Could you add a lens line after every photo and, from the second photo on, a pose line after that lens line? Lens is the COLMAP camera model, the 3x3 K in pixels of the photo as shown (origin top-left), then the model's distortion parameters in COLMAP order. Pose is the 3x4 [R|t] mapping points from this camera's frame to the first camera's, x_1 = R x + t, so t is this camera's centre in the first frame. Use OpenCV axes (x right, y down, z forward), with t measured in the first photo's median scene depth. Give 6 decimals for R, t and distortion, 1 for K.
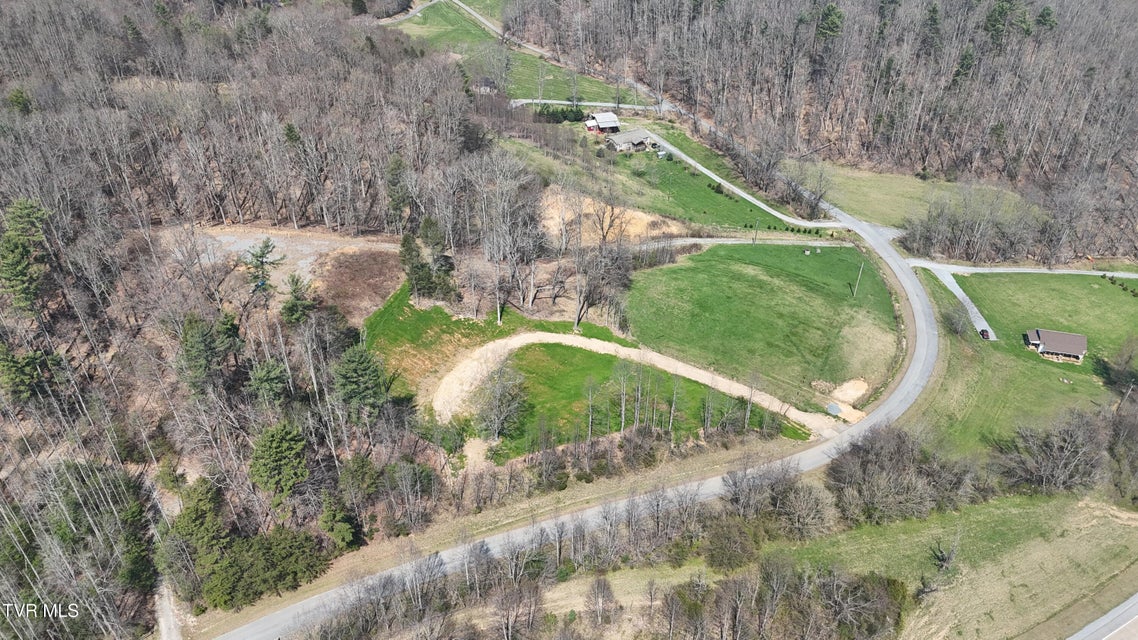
lens RADIAL K [[830.2, 0, 568.8], [0, 830.2, 322.8], [0, 0, 1]] dist [0.079439, -0.081196]
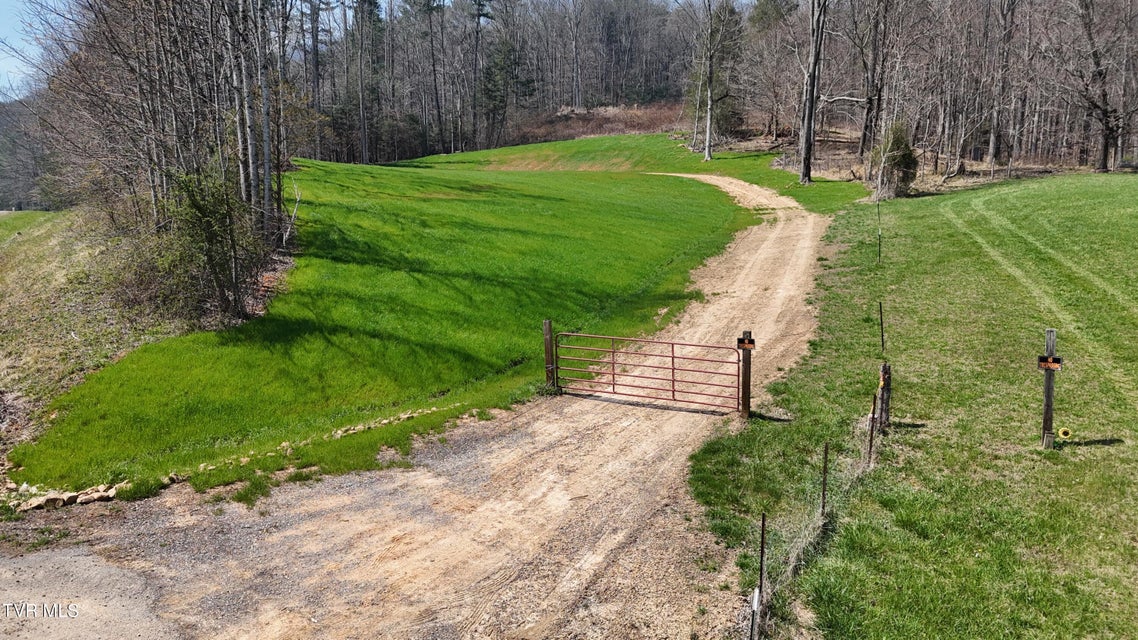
lens RADIAL K [[830.2, 0, 571.6], [0, 830.2, 322.0], [0, 0, 1]] dist [0.079439, -0.081196]
pose [[0.148053, 0.132154, -0.980110, 0.316059], [-0.581686, 0.813122, 0.021770, 0.094535], [0.799826, 0.566893, 0.197257, 0.917389]]
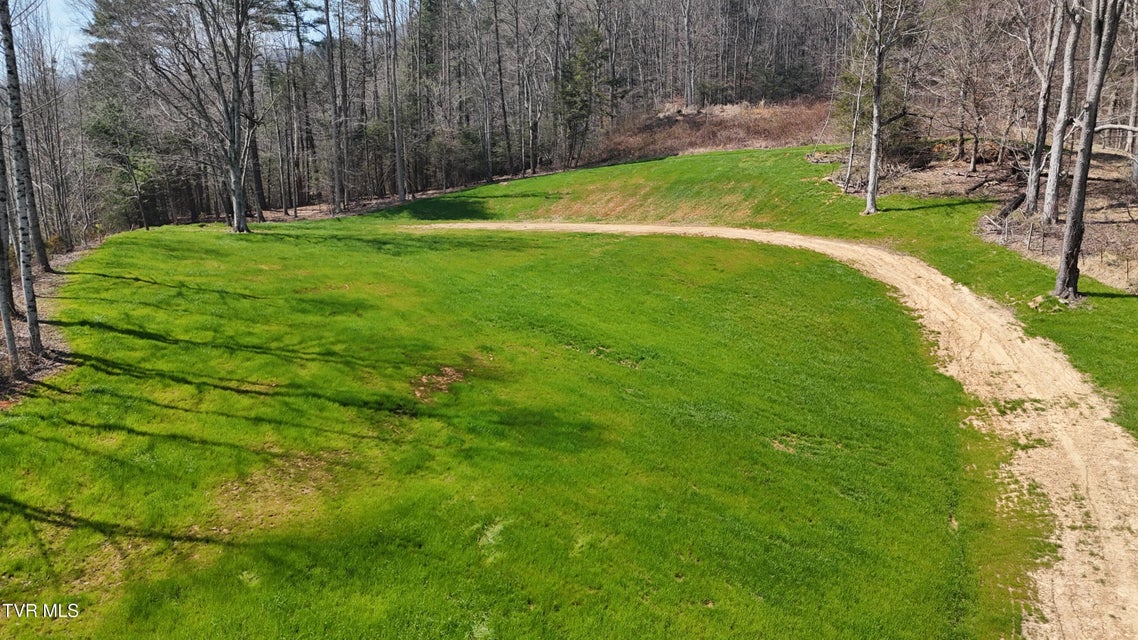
lens RADIAL K [[830.2, 0, 568.9], [0, 830.2, 320.1], [0, 0, 1]] dist [0.079439, -0.081196]
pose [[-0.000106, 0.171254, -0.985227, 0.187073], [-0.580769, 0.802032, 0.139474, 0.046733], [0.814068, 0.572204, 0.099374, 0.920366]]
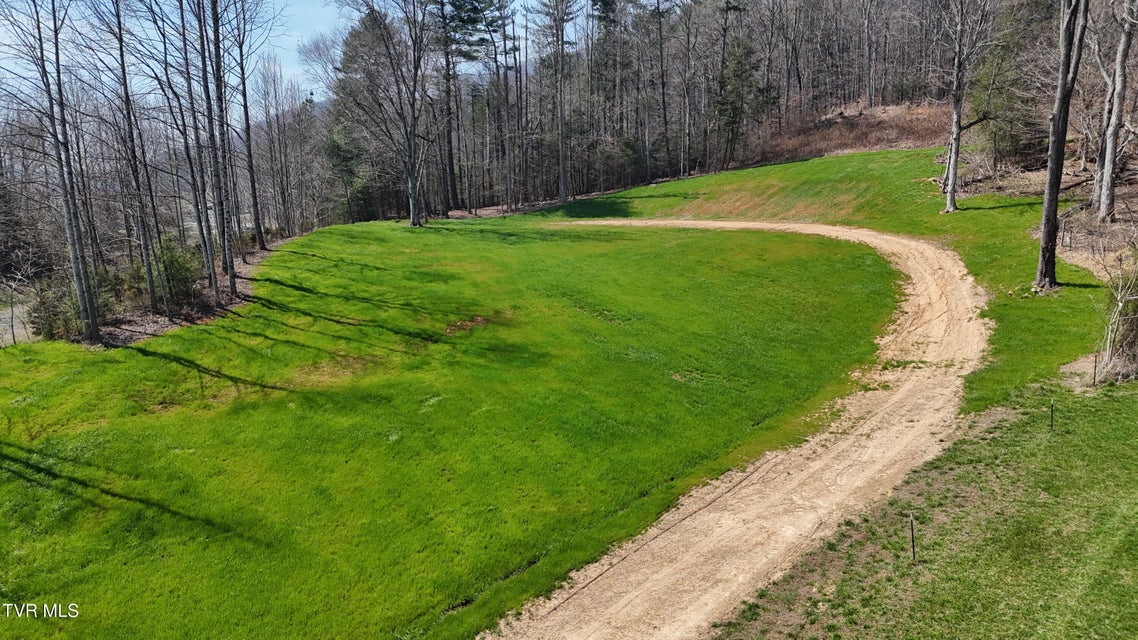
lens RADIAL K [[830.2, 0, 570.7], [0, 830.2, 320.8], [0, 0, 1]] dist [0.079439, -0.081196]
pose [[-0.281186, 0.167088, -0.944995, 0.232778], [-0.549187, 0.779517, 0.301241, 0.014188], [0.786974, 0.603684, -0.127427, 0.963257]]
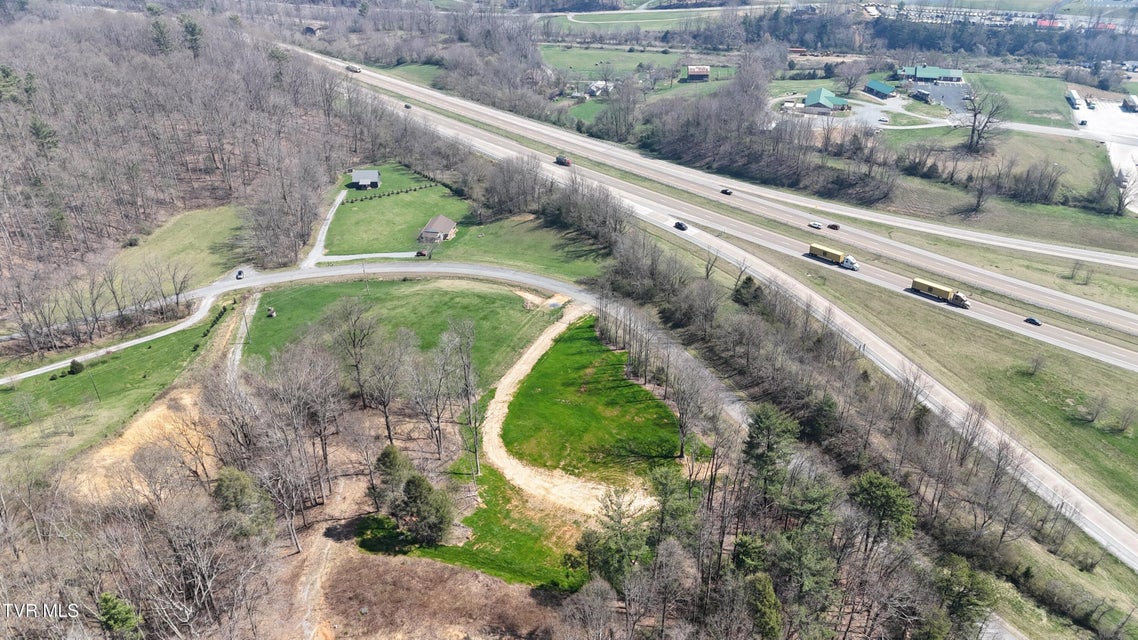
lens RADIAL K [[830.2, 0, 571.2], [0, 830.2, 318.7], [0, 0, 1]] dist [0.079439, -0.081196]
pose [[-0.095668, -0.521354, 0.847961, -0.685934], [0.585163, 0.659674, 0.471607, -0.418634], [-0.805253, 0.541313, 0.241968, 0.664187]]
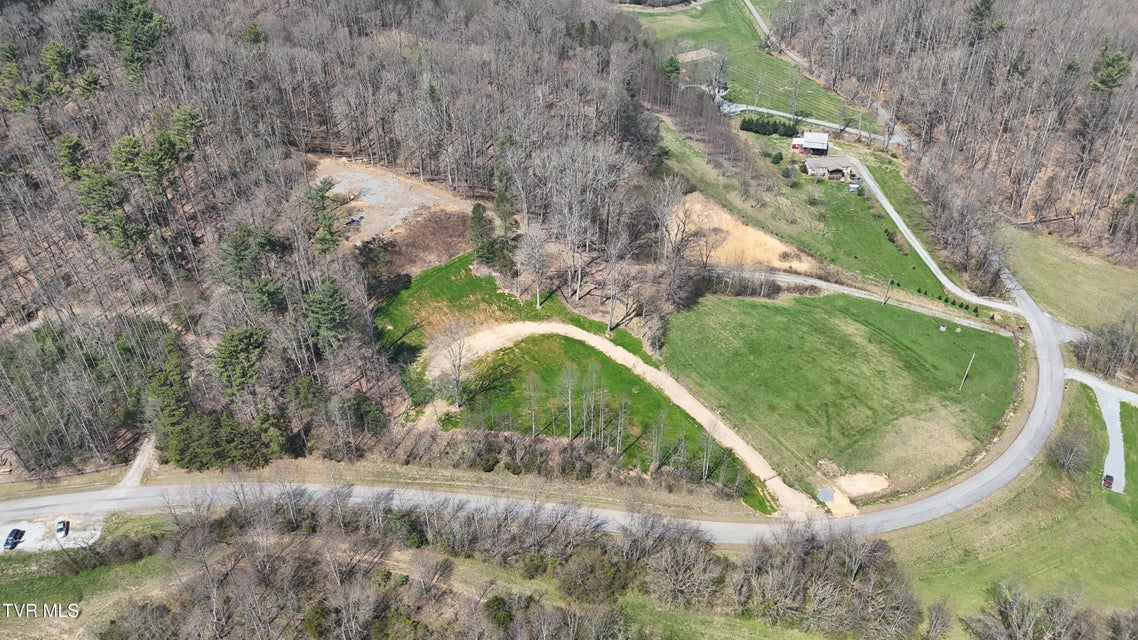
lens RADIAL K [[830.2, 0, 570.3], [0, 830.2, 320.7], [0, 0, 1]] dist [0.079439, -0.081196]
pose [[0.890488, 0.263877, -0.370676, 0.338164], [-0.261654, 0.963460, 0.057288, -0.052355], [0.372249, 0.045974, 0.926994, 0.064427]]
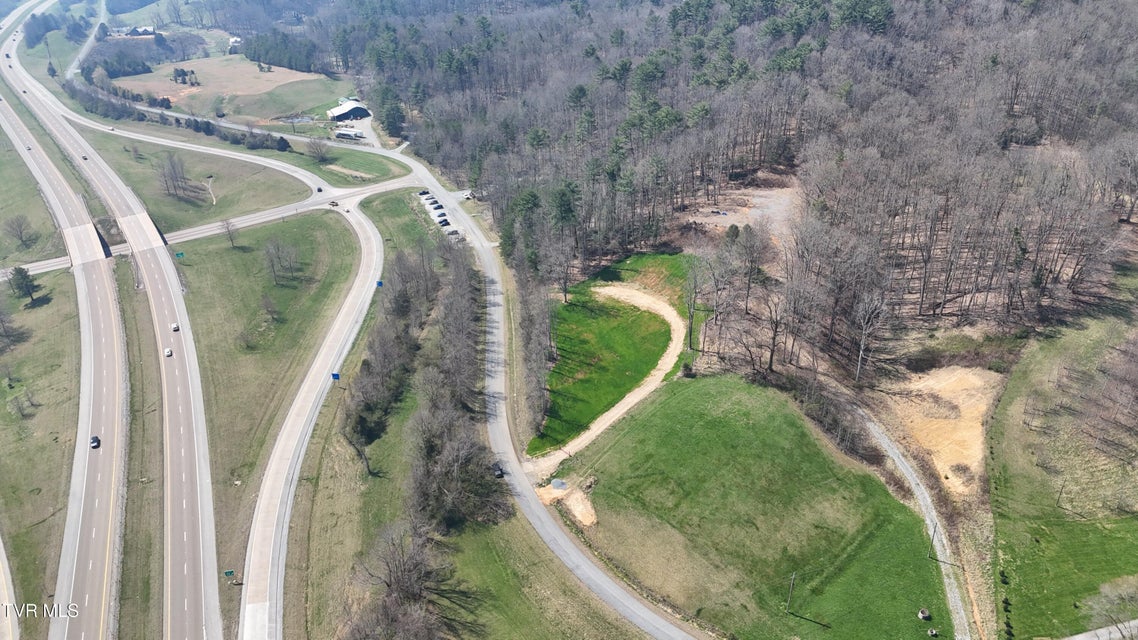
lens RADIAL K [[830.2, 0, 573.1], [0, 830.2, 320.0], [0, 0, 1]] dist [0.079439, -0.081196]
pose [[-0.262682, 0.465012, -0.845436, 1.034461], [-0.546038, 0.650760, 0.527593, -0.553768], [0.795513, 0.600229, 0.082971, 0.766262]]
